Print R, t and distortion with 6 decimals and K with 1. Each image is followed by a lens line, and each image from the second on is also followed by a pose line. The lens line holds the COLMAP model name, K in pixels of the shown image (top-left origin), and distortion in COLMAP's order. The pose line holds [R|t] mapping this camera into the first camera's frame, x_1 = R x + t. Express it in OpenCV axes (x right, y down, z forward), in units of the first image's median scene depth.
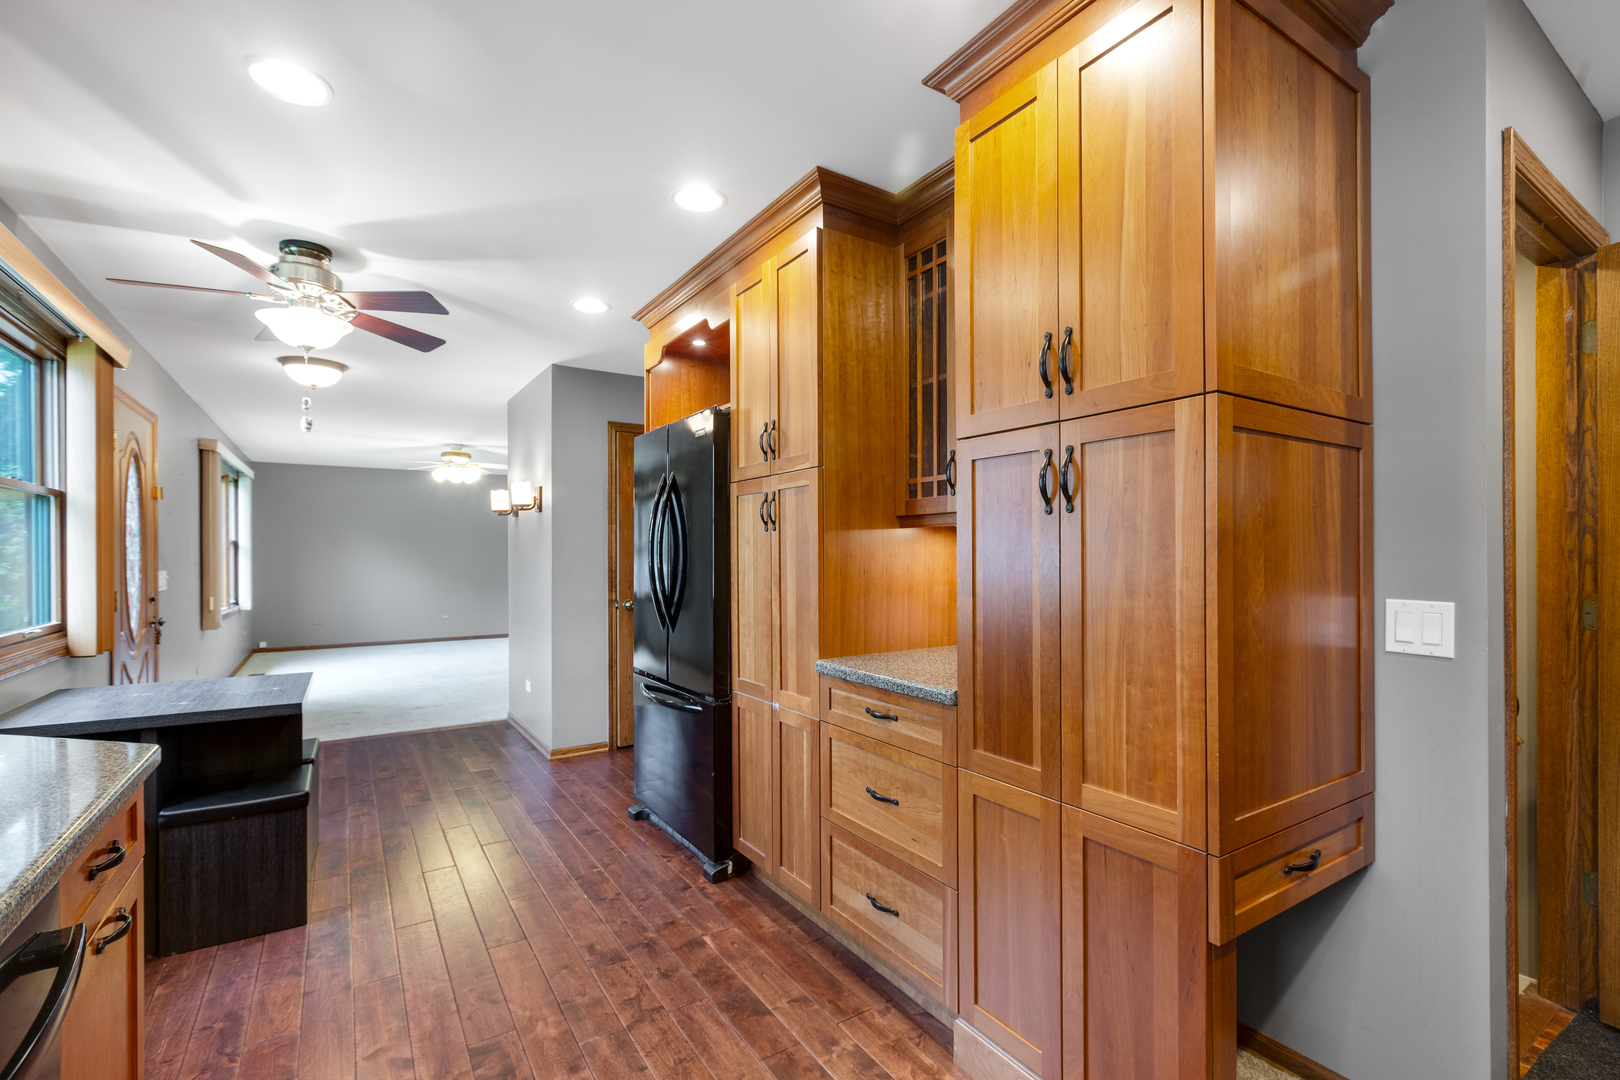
lens RADIAL K [[722.0, 0, 806.0], [0, 722.0, 549.3], [0, 0, 1]] dist [-0.004095, -0.001412]
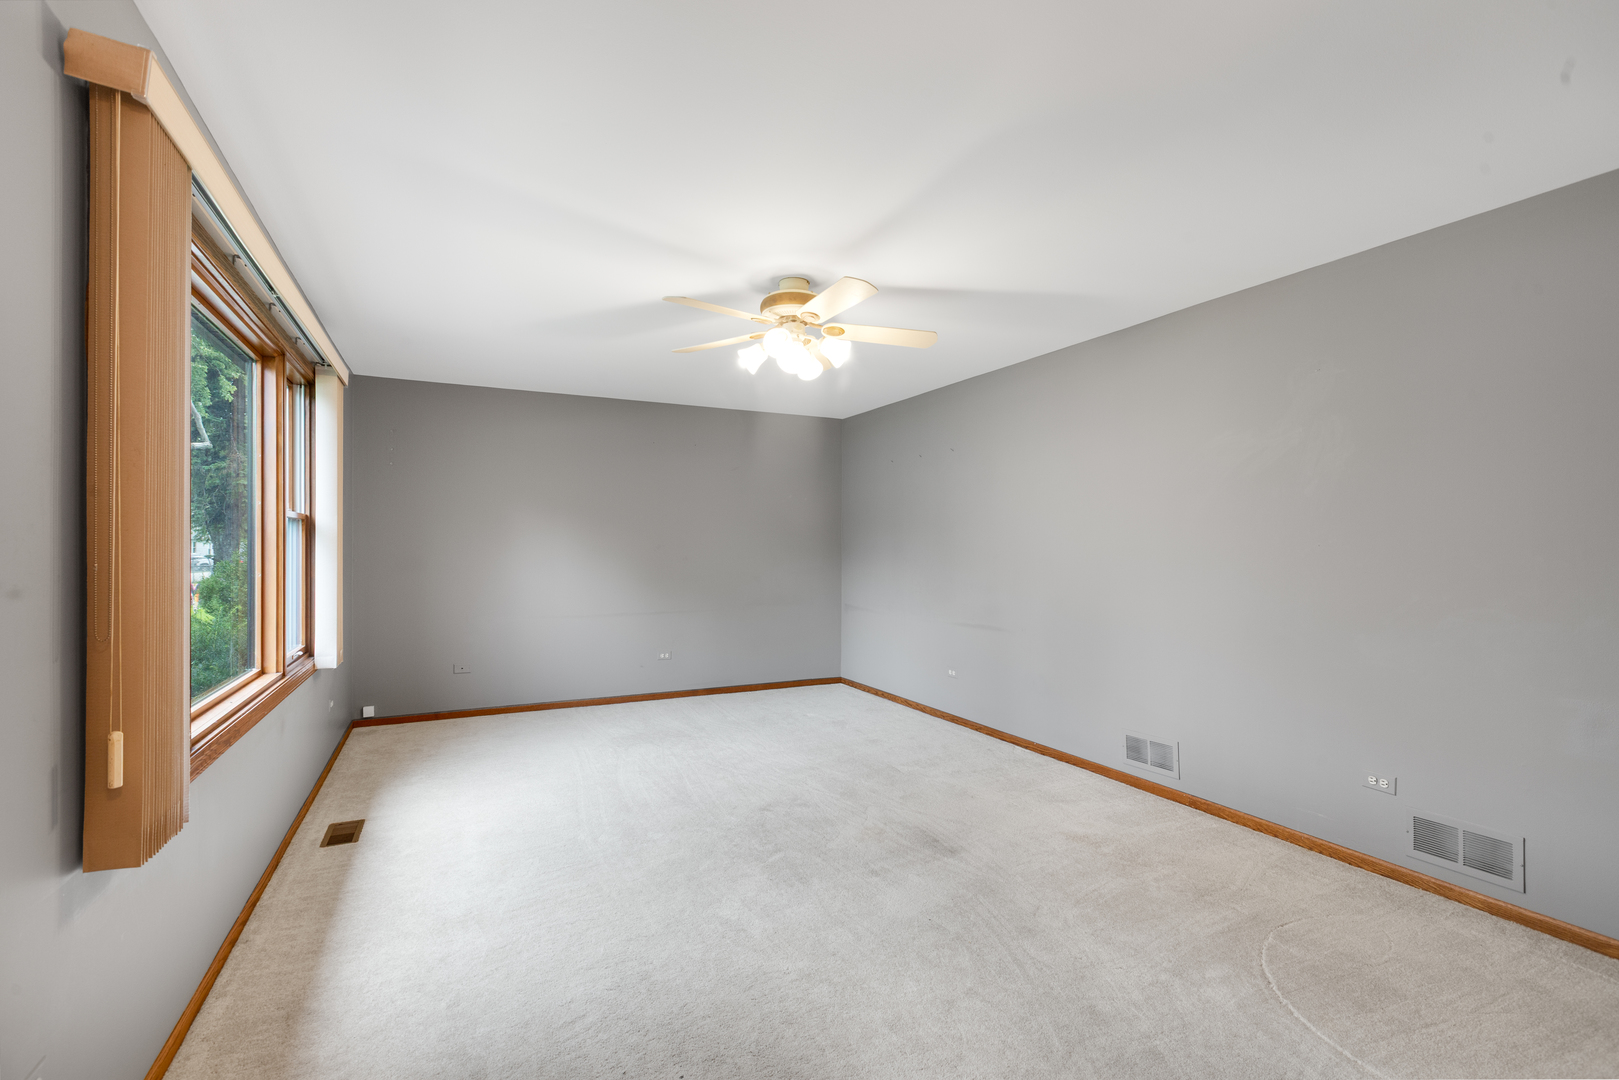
lens RADIAL K [[721.6, 0, 811.0], [0, 721.6, 548.2], [0, 0, 1]] dist [-0.004095, -0.001412]
pose [[0.993731, 0.007717, -0.111532, -1.290938], [-0.007187, 0.999961, 0.005145, 0.013612], [0.111567, -0.004311, 0.993748, 1.768182]]
